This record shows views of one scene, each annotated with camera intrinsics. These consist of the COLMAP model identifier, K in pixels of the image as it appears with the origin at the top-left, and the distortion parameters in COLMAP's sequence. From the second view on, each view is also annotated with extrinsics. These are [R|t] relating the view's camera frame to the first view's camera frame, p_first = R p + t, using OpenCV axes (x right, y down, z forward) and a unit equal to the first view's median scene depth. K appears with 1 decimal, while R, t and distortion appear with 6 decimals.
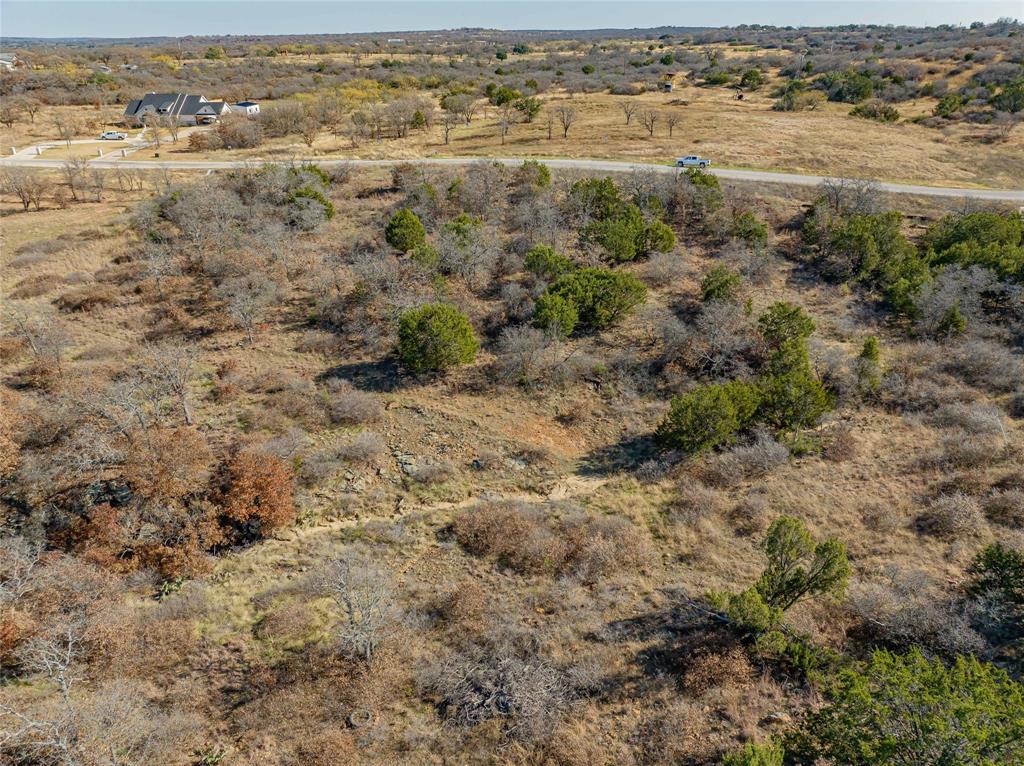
lens RADIAL K [[722.2, 0, 512.0], [0, 722.2, 383.0], [0, 0, 1]] dist [-0.045983, 0.009065]
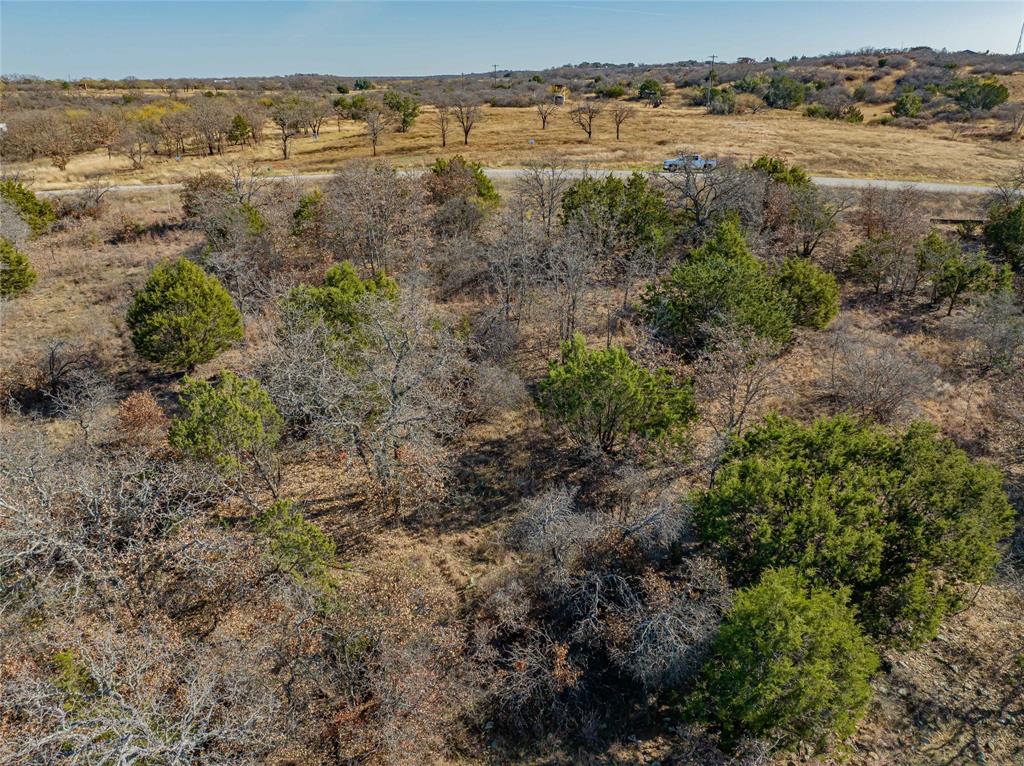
lens RADIAL K [[722.2, 0, 512.0], [0, 722.2, 383.0], [0, 0, 1]] dist [-0.045983, 0.009065]
pose [[0.978062, -0.079124, 0.192703, -0.047182], [0.090191, 0.994702, -0.049338, -0.120725], [-0.187778, 0.065636, 0.980016, 0.510578]]
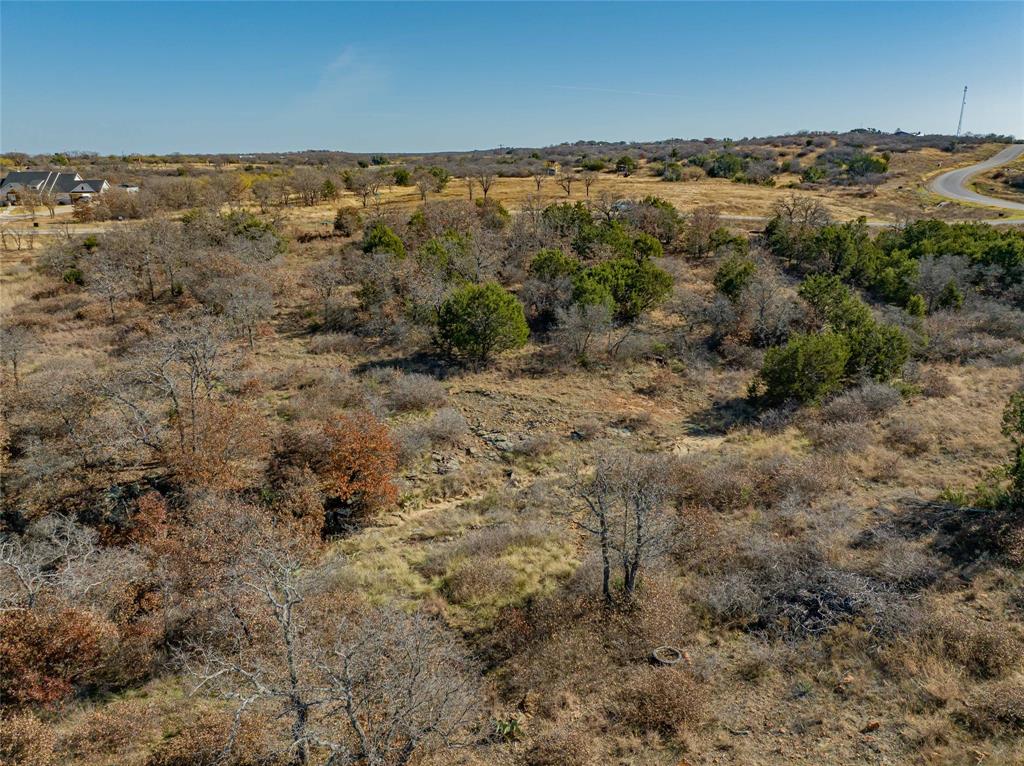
lens RADIAL K [[722.2, 0, 512.0], [0, 722.2, 383.0], [0, 0, 1]] dist [-0.045983, 0.009065]
pose [[0.978409, -0.059668, 0.197879, -0.154547], [0.089097, 0.985657, -0.143324, 0.088242], [-0.186489, 0.157860, 0.969692, 0.084061]]
